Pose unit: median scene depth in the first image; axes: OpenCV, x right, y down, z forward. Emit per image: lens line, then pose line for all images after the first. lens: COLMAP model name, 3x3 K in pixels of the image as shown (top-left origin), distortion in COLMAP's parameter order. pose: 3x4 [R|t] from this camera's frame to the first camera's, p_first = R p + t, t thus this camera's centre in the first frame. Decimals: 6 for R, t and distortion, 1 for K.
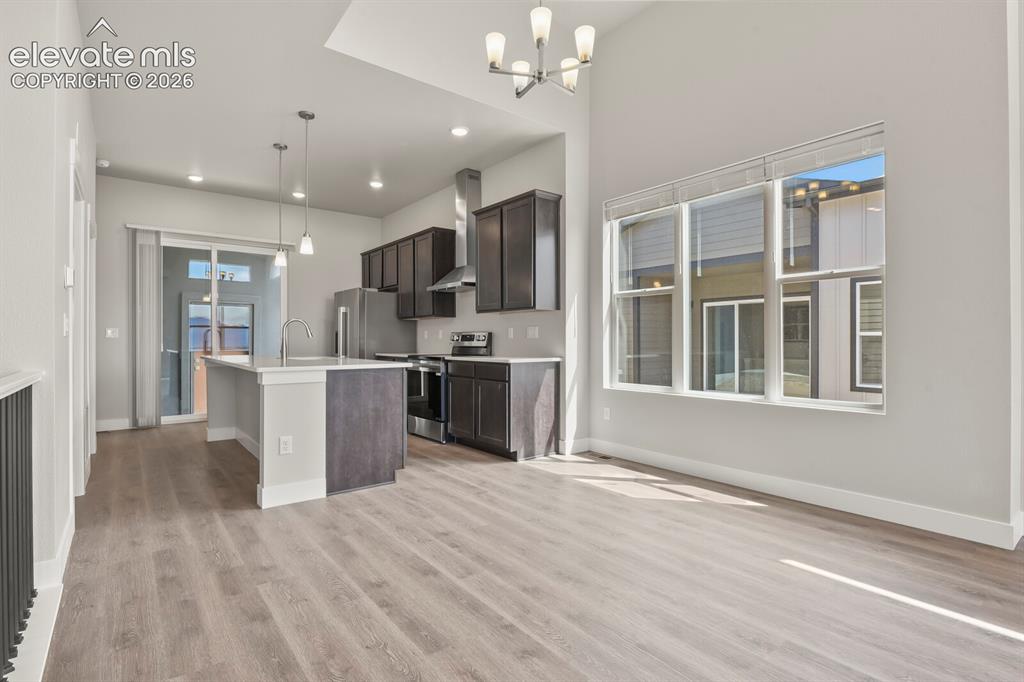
lens RADIAL K [[495.5, 0, 510.0], [0, 495.5, 340.6], [0, 0, 1]] dist [-0.005383, 0.000214]
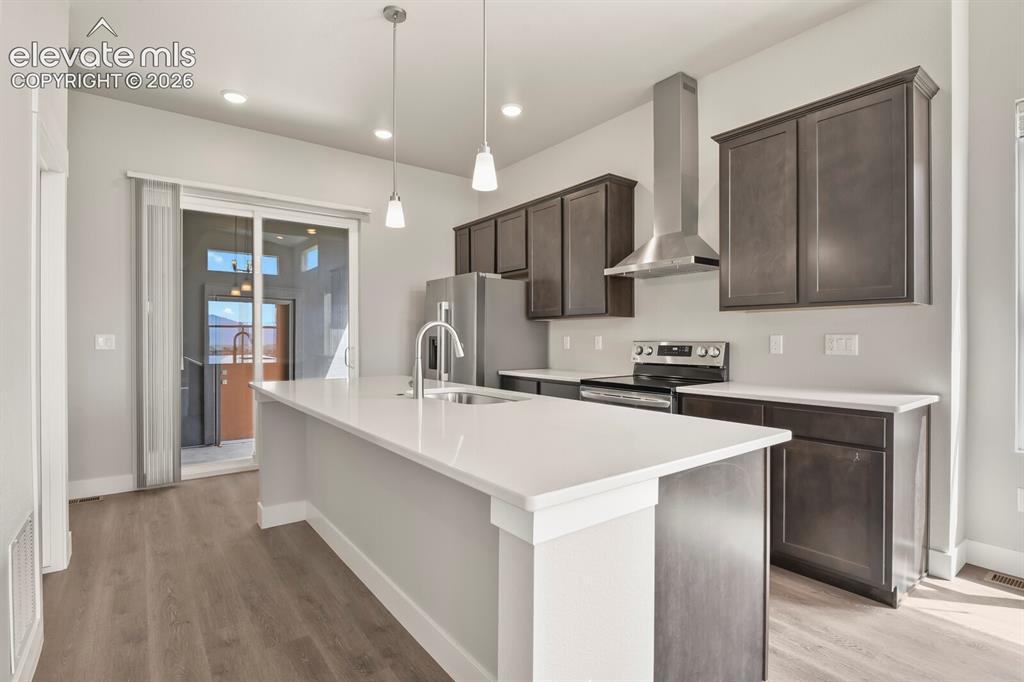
lens RADIAL K [[495.5, 0, 511.7], [0, 495.5, 339.0], [0, 0, 1]] dist [-0.005383, 0.000214]
pose [[0.999886, 0.000412, -0.015110, -0.314901], [-0.000397, 0.999999, 0.000986, -0.023379], [0.015110, -0.000979, 0.999885, 0.430496]]
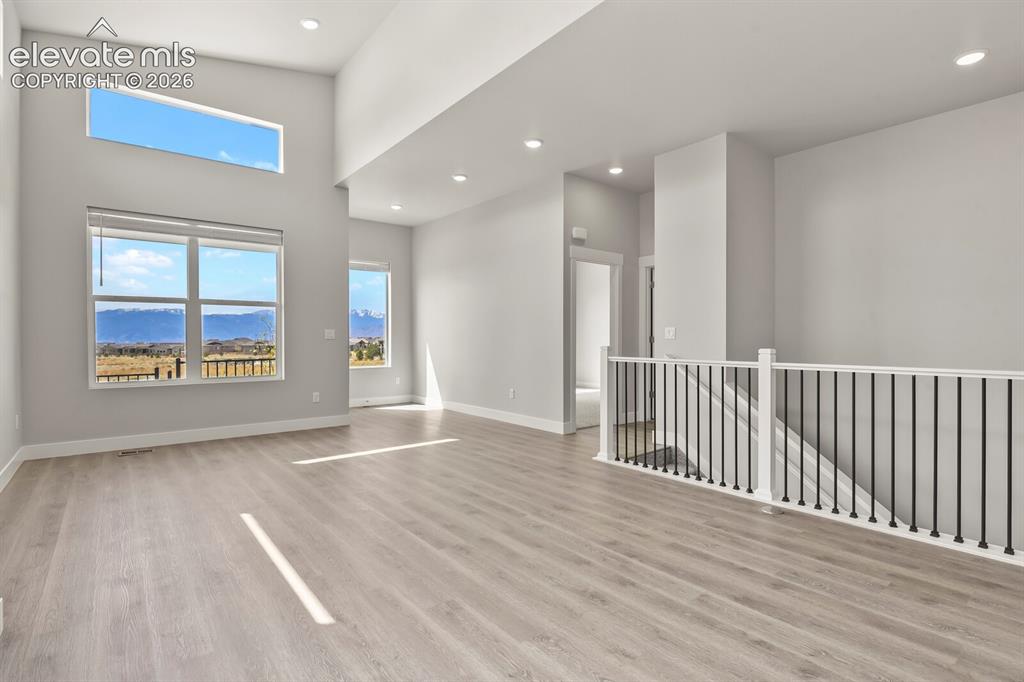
lens RADIAL K [[495.5, 0, 511.8], [0, 495.5, 340.2], [0, 0, 1]] dist [-0.005383, 0.000214]
pose [[-0.999852, 0.003172, -0.016924, 0.127369], [0.003093, 0.999984, 0.004701, -0.008454], [0.016938, 0.004647, -0.999846, 0.858668]]
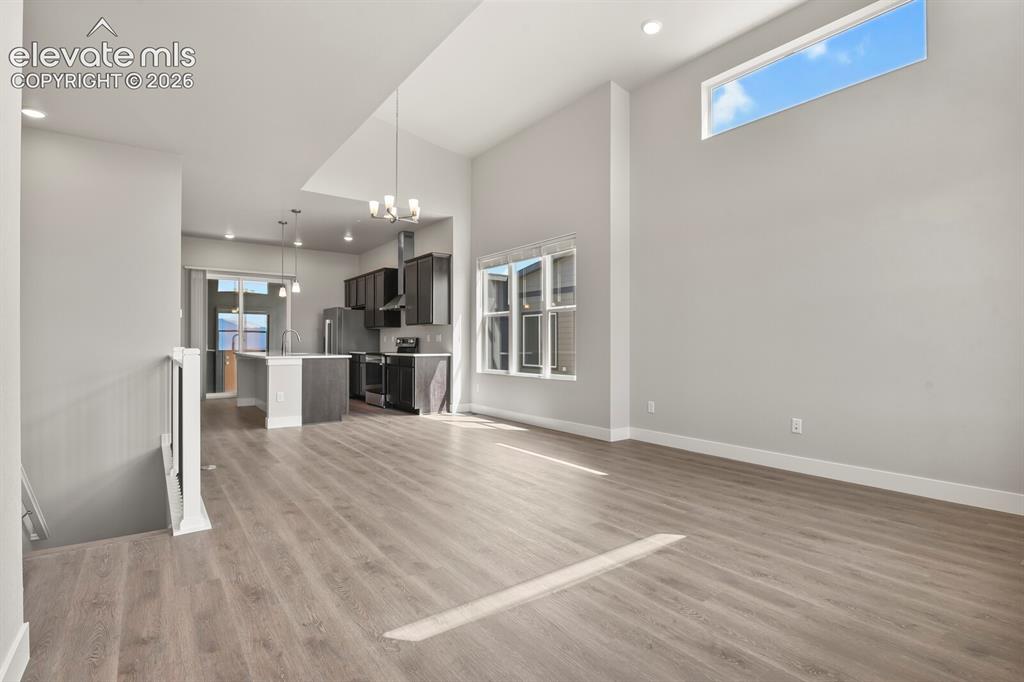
lens RADIAL K [[495.5, 0, 512.1], [0, 495.5, 341.9], [0, 0, 1]] dist [-0.005383, 0.000214]
pose [[0.999590, 0.001948, -0.028550, 0.323664], [-0.002027, 0.999994, -0.002742, -0.000188], [0.028545, 0.002799, 0.999589, -0.579406]]
